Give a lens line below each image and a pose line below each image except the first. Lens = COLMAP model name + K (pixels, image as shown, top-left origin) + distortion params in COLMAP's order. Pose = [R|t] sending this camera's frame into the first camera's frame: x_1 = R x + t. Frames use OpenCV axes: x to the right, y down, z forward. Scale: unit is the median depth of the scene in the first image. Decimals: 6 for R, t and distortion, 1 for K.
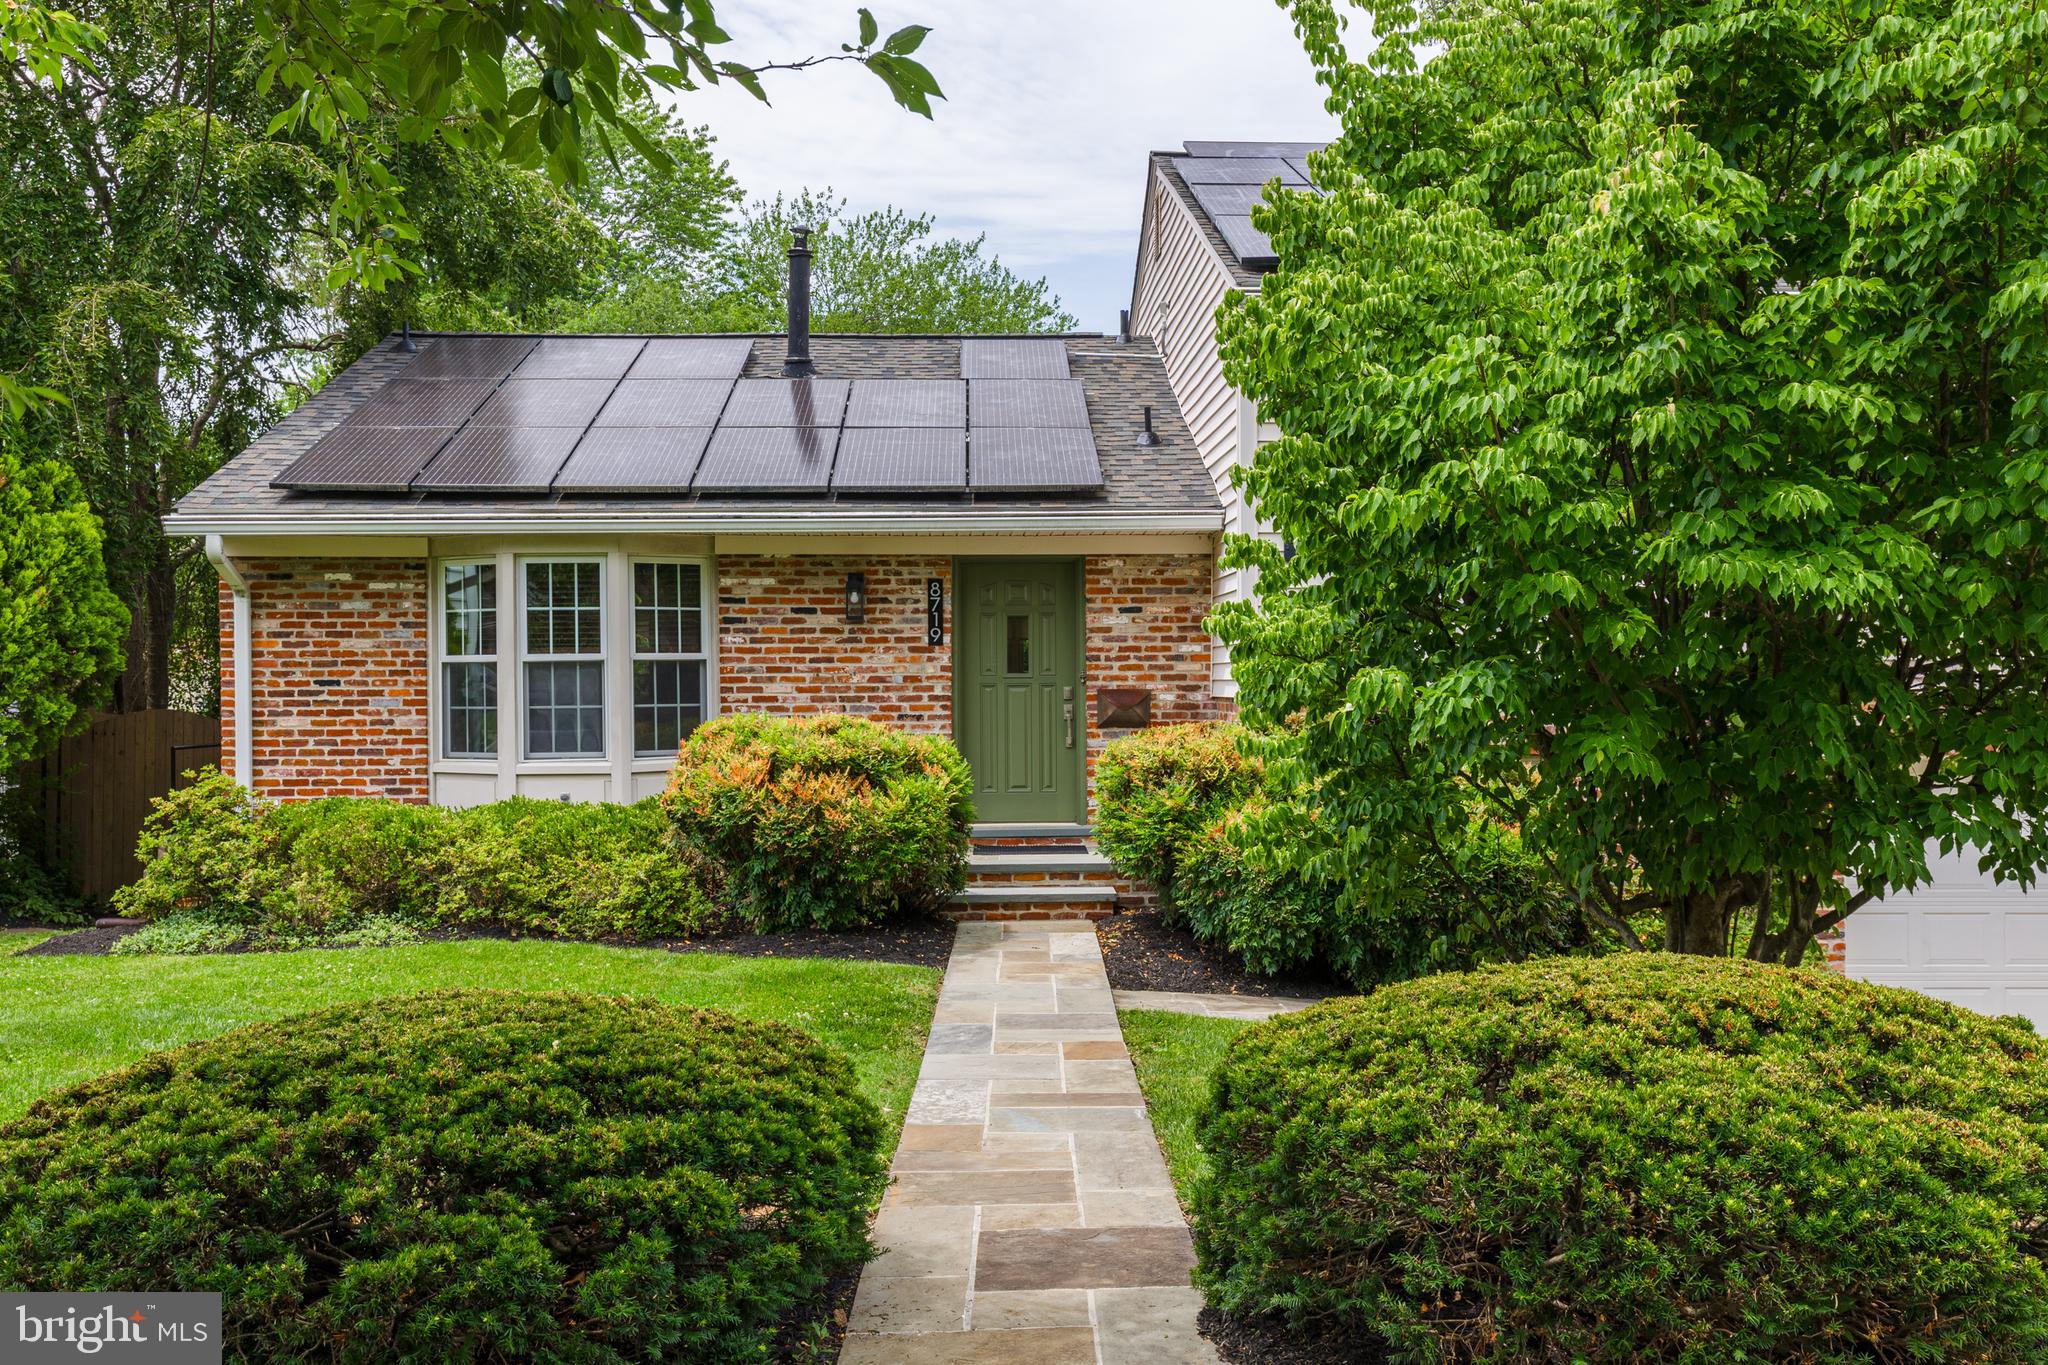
lens RADIAL K [[1975.6, 0, 1025.1], [0, 1975.6, 684.2], [0, 0, 1]] dist [0.014862, 0.000000]
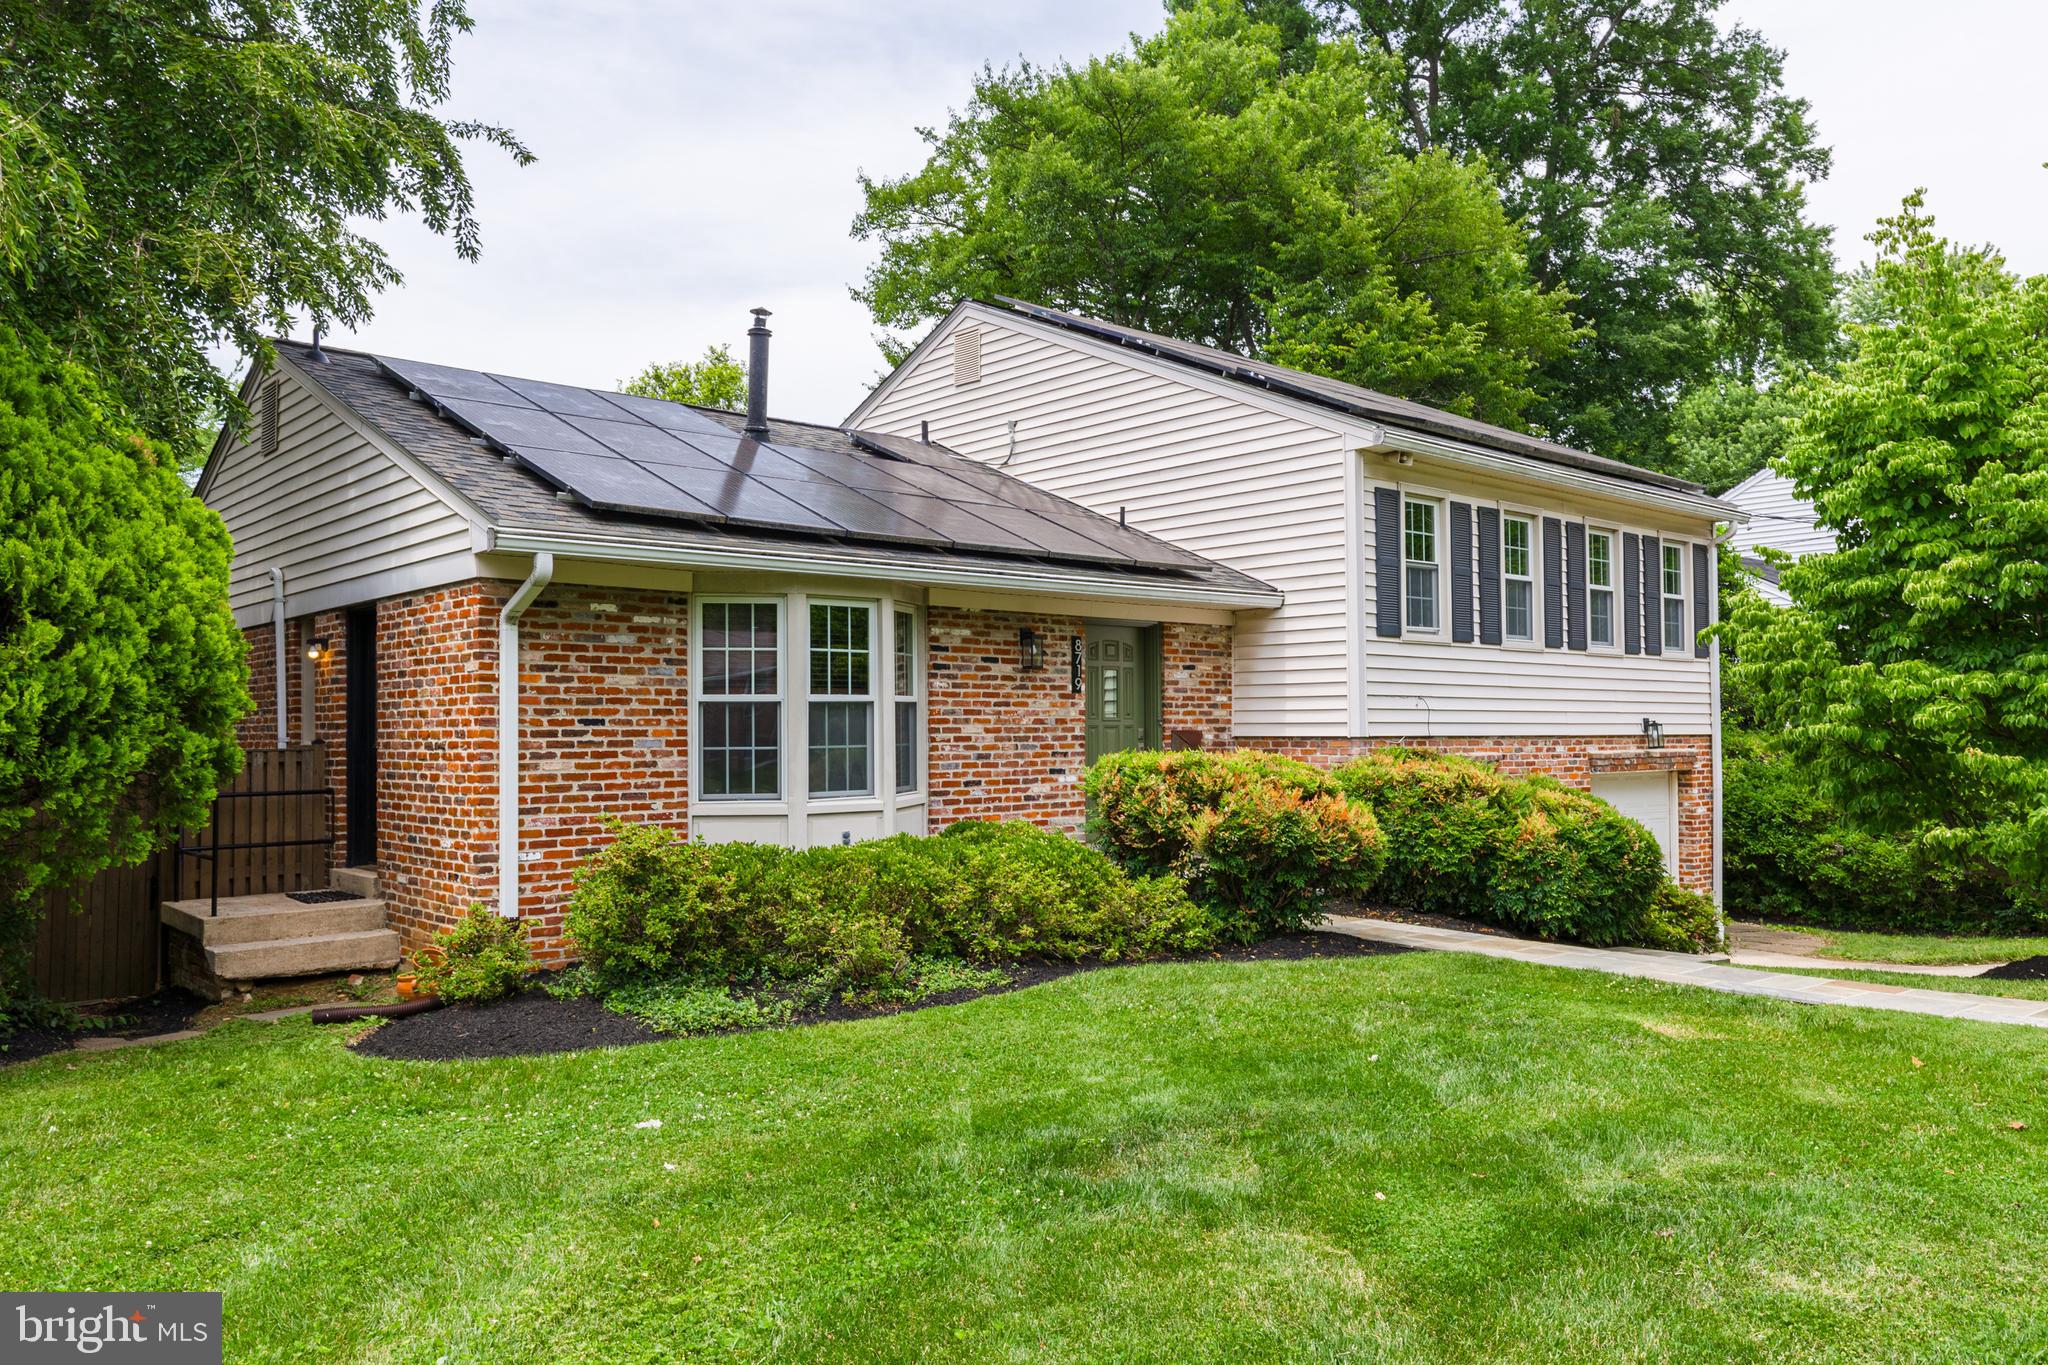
lens RADIAL K [[1485.4, 0, 1024.7], [0, 1485.4, 687.6], [0, 0, 1]] dist [-0.003000, -0.000141]
pose [[0.771747, 0.019738, 0.635623, -0.634982], [-0.001537, 0.999573, -0.029173, 0.003119], [-0.635927, 0.021537, 0.771448, 0.339727]]
